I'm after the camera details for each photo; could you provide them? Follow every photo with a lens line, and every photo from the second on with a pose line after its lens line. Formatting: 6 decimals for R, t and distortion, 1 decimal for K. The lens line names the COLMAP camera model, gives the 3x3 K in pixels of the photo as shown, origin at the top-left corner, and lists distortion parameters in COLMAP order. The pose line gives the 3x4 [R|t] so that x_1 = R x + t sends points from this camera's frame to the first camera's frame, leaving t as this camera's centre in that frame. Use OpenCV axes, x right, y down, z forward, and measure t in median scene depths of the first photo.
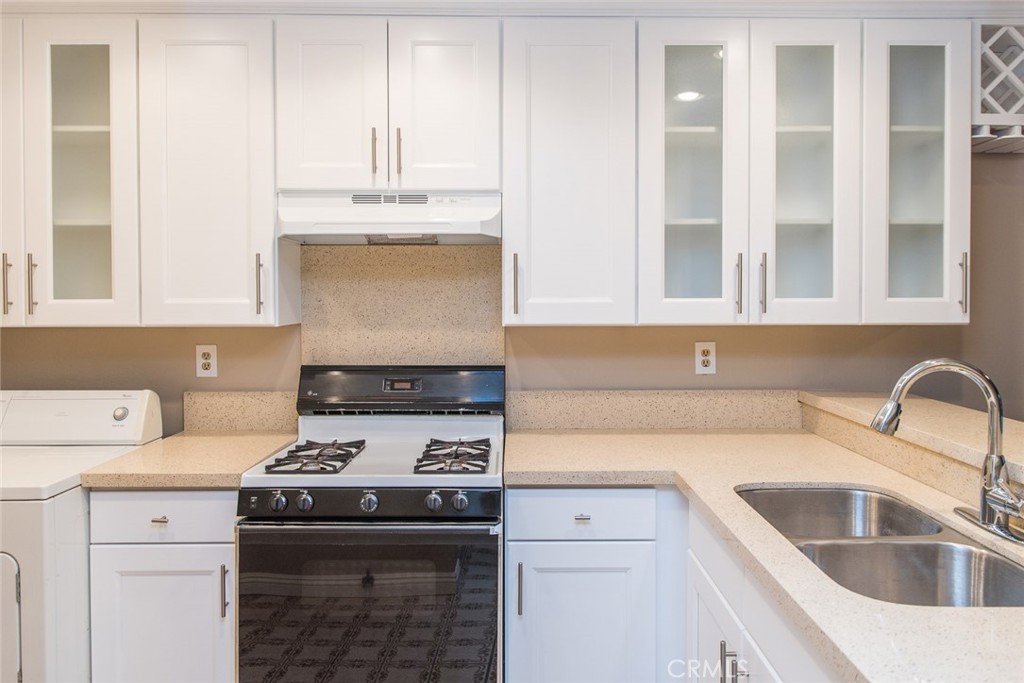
lens RADIAL K [[715.8, 0, 494.3], [0, 715.8, 316.1], [0, 0, 1]] dist [-0.000078, -0.007752]
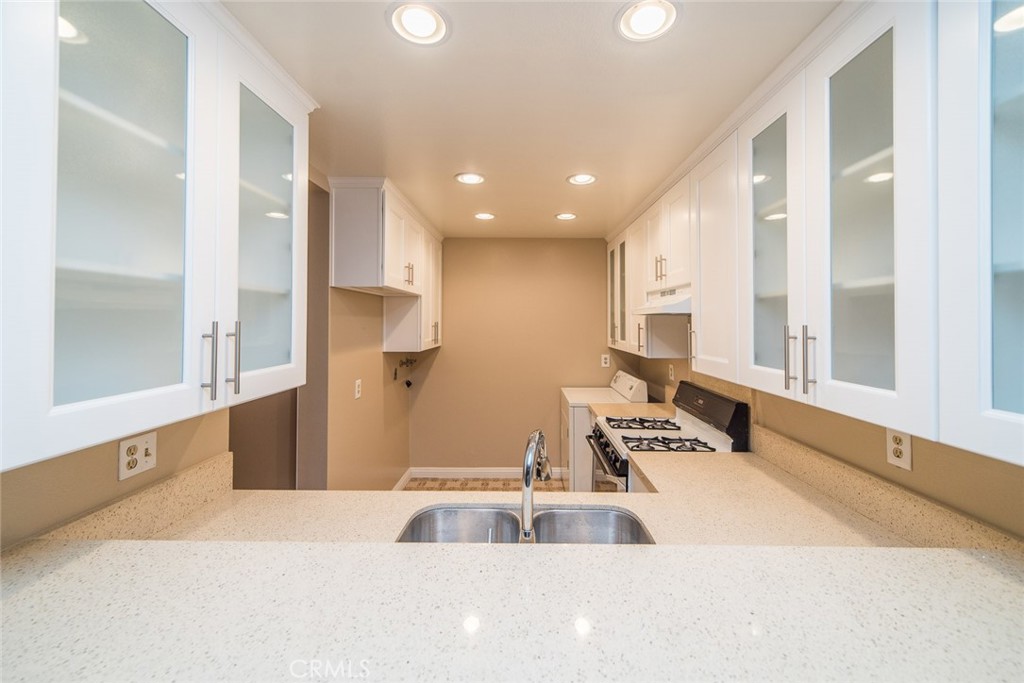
lens RADIAL K [[397.1, 0, 520.0], [0, 397.1, 317.9], [0, 0, 1]] dist [0.003009, -0.000064]
pose [[-0.017123, -0.008790, -0.999815, 0.859843], [-0.029375, 0.999534, -0.008284, -0.081400], [0.999422, 0.029228, -0.017373, 0.647093]]
